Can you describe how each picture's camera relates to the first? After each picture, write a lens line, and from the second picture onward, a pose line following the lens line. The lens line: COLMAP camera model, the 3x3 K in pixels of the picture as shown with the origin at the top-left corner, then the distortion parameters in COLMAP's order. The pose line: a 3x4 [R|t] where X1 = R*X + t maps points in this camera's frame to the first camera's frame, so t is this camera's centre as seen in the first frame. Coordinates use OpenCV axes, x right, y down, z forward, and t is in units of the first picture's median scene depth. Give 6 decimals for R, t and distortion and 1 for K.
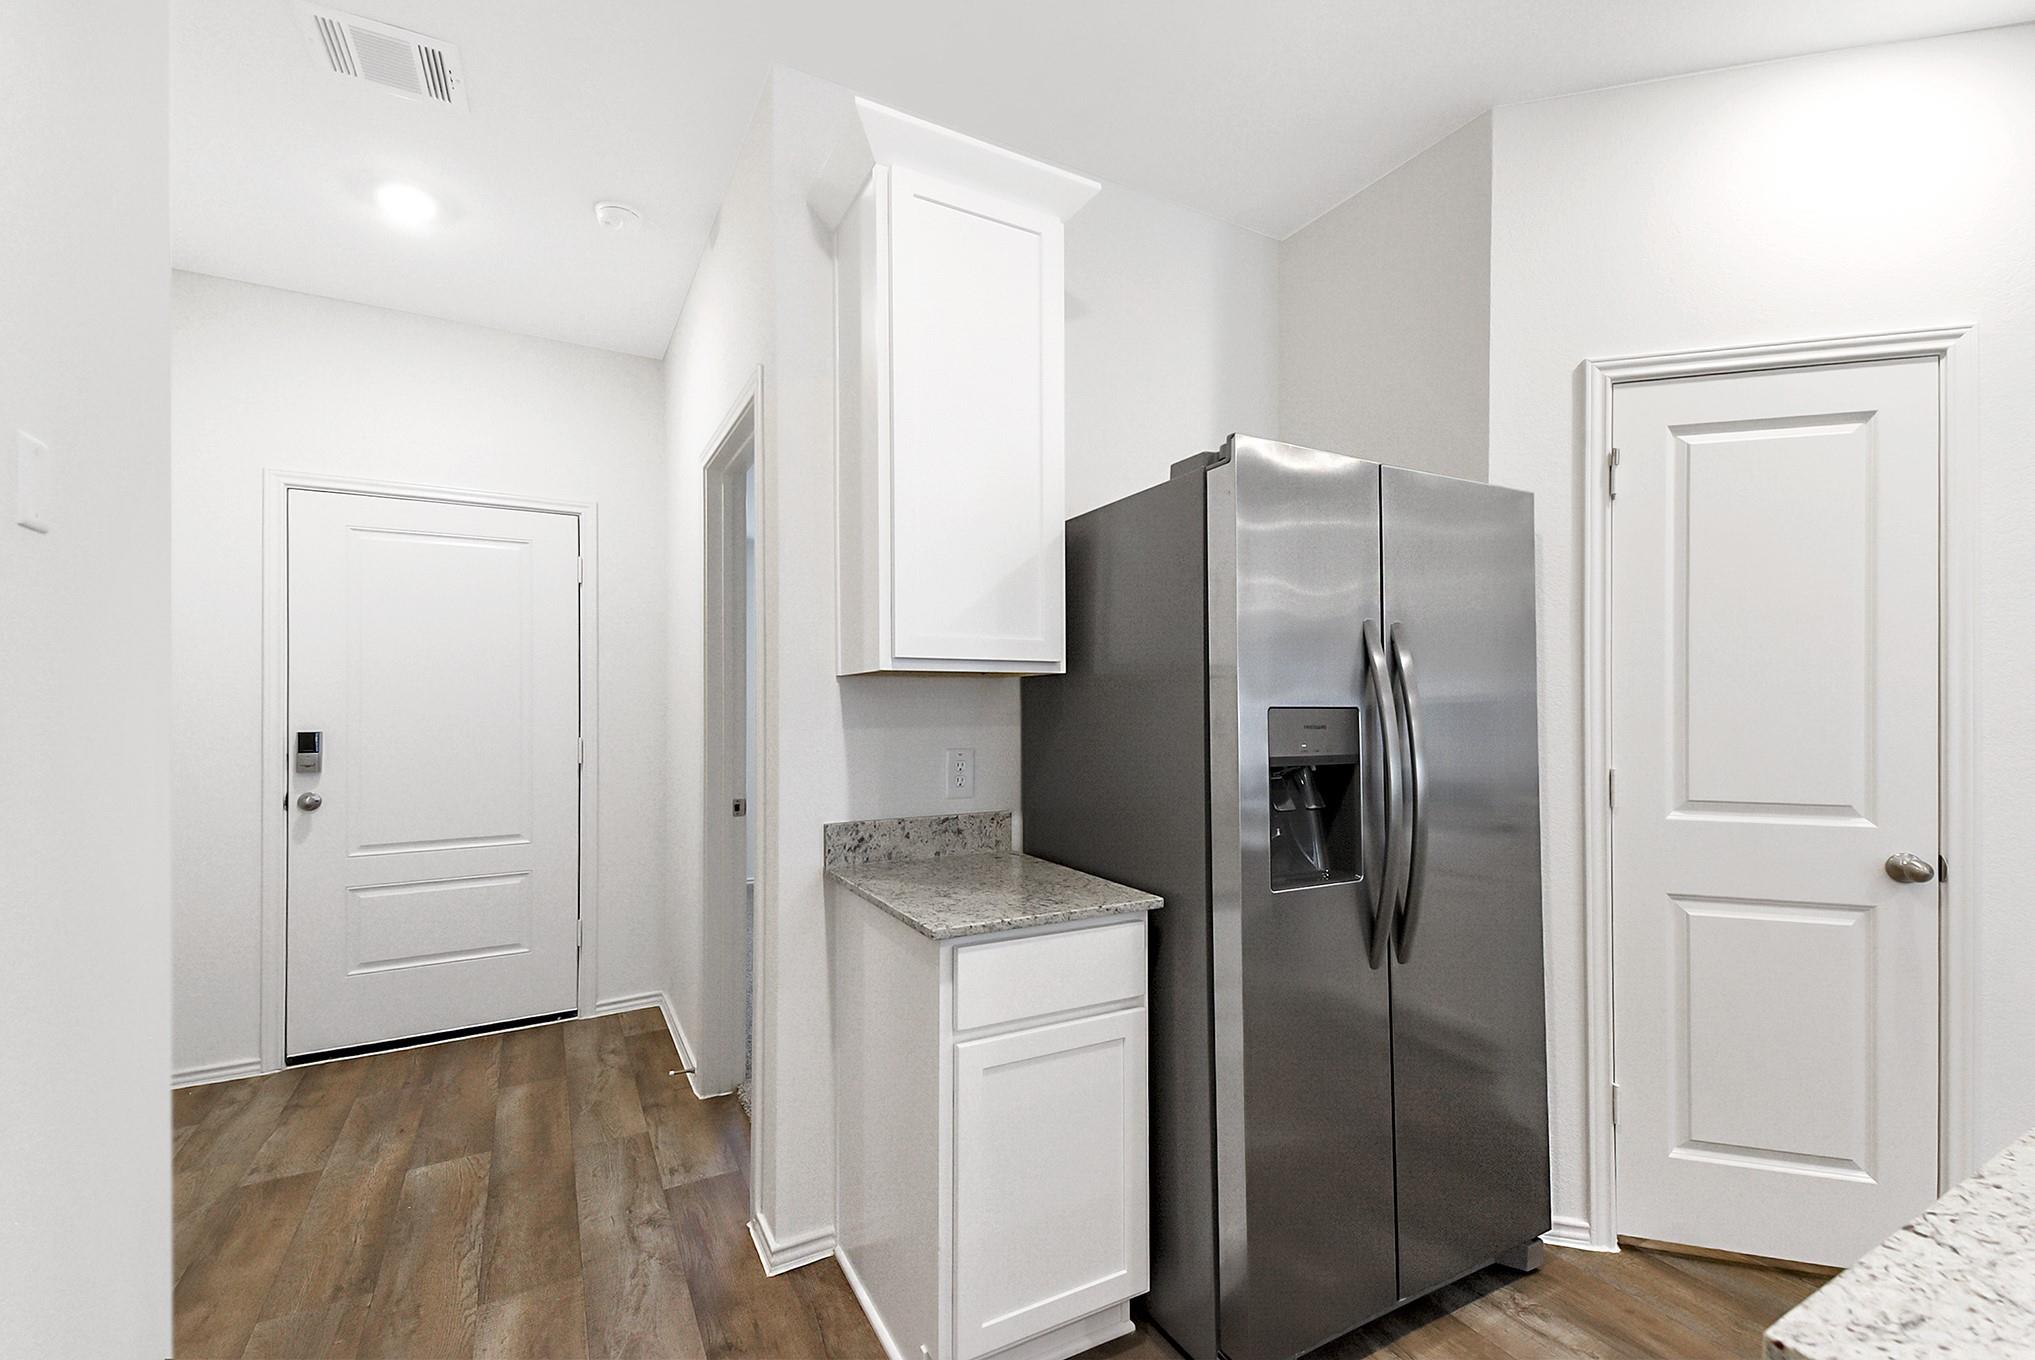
lens RADIAL K [[884.3, 0, 1026.3], [0, 884.3, 703.5], [0, 0, 1]] dist [0.026954, -0.000339]
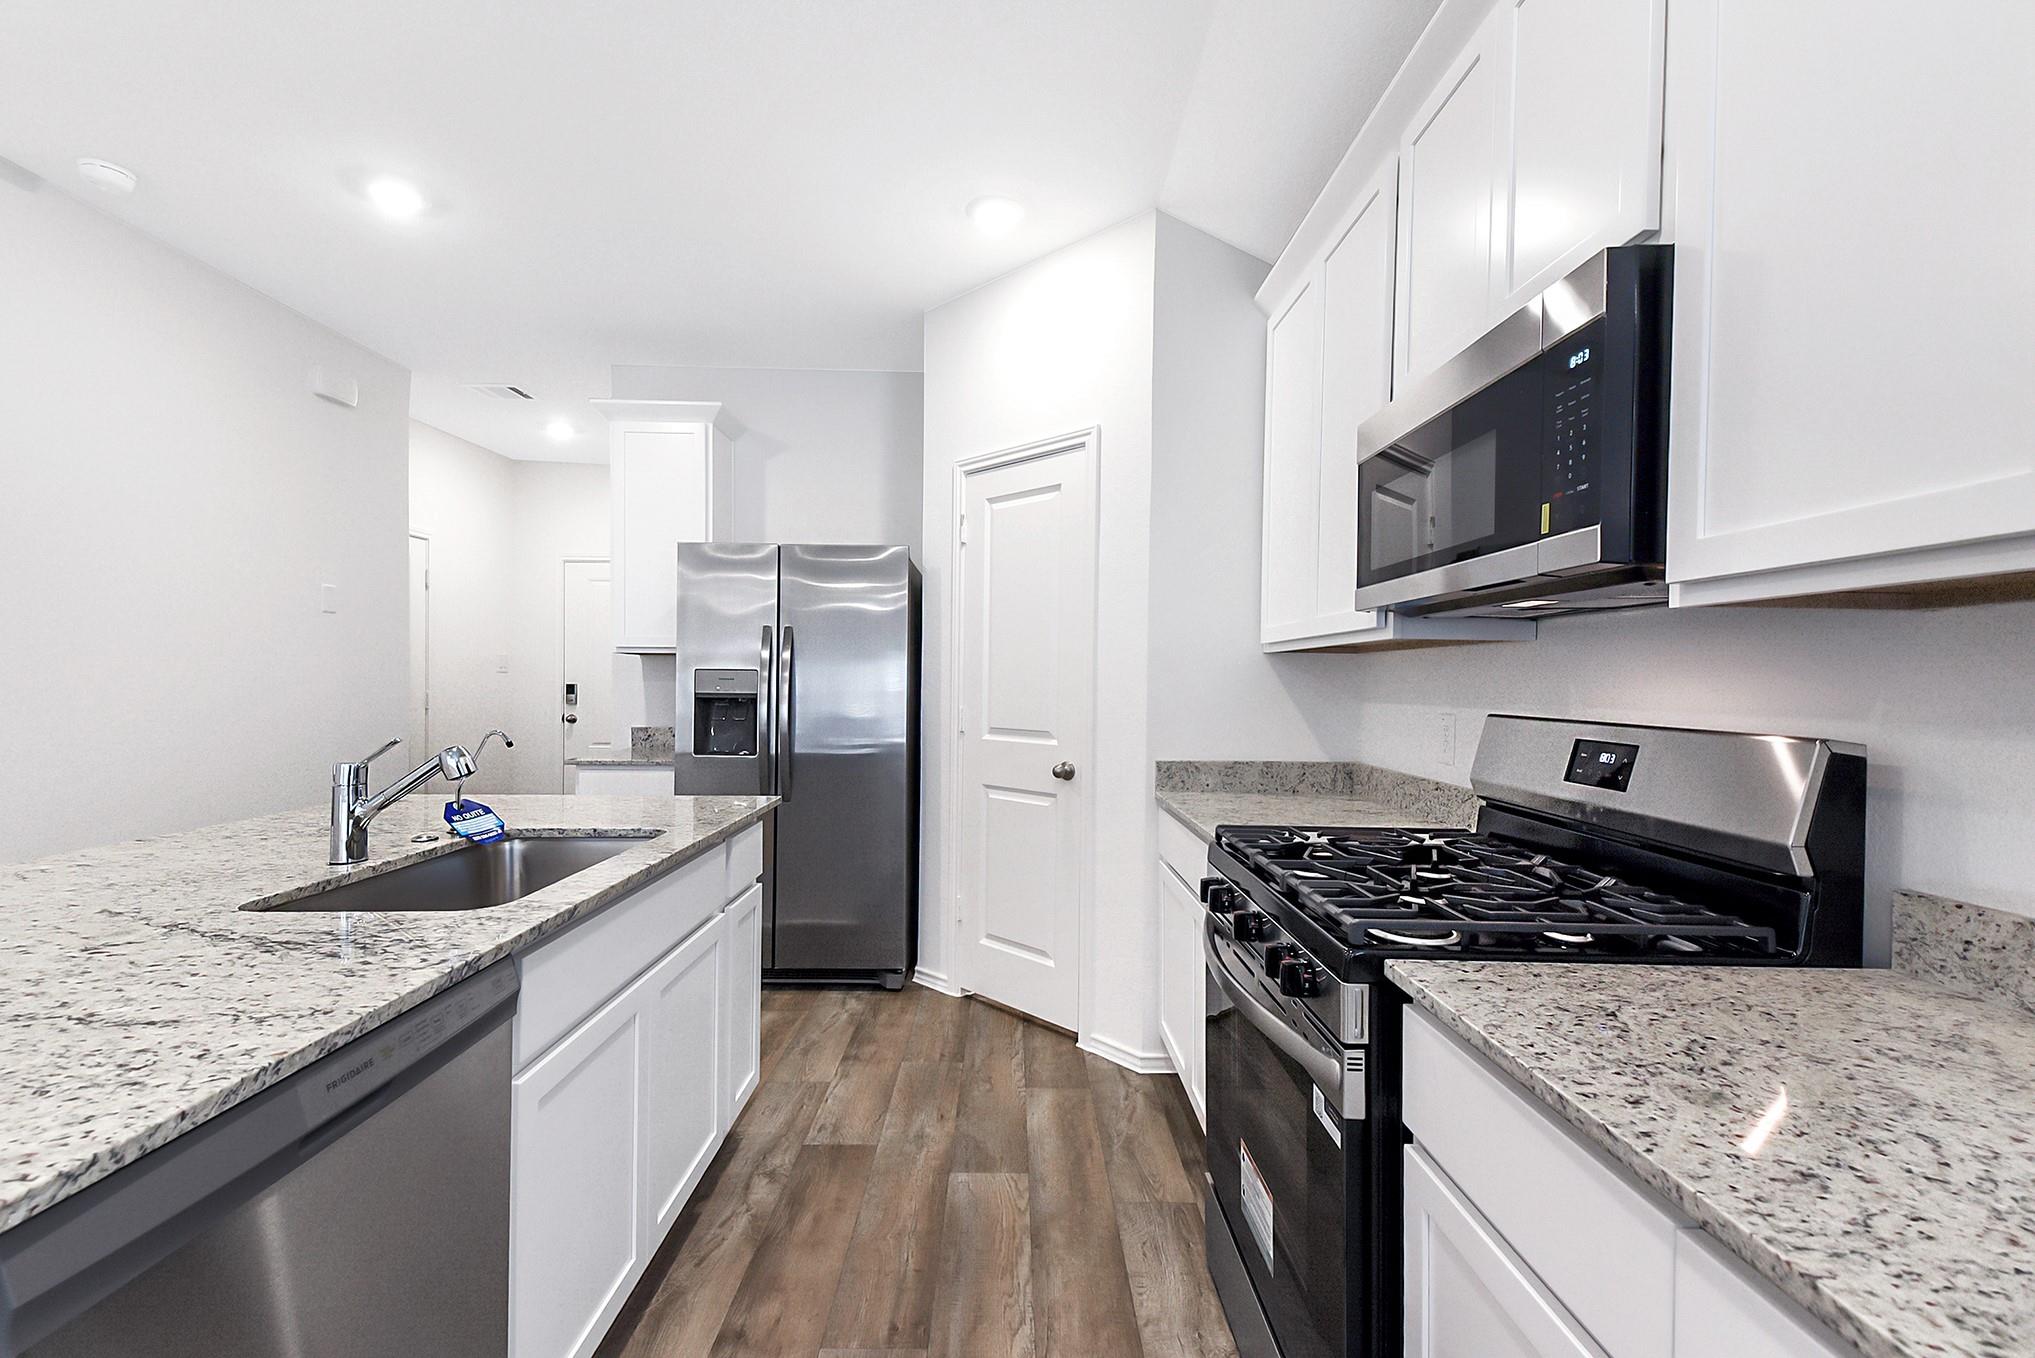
lens RADIAL K [[859.9, 0, 1021.4], [0, 859.9, 690.0], [0, 0, 1]] dist [0.028396, -0.000655]
pose [[0.876732, 0.011342, -0.480845, 1.533162], [-0.005234, 0.999888, 0.014043, 0.017856], [0.480950, -0.009795, 0.876693, -0.338773]]
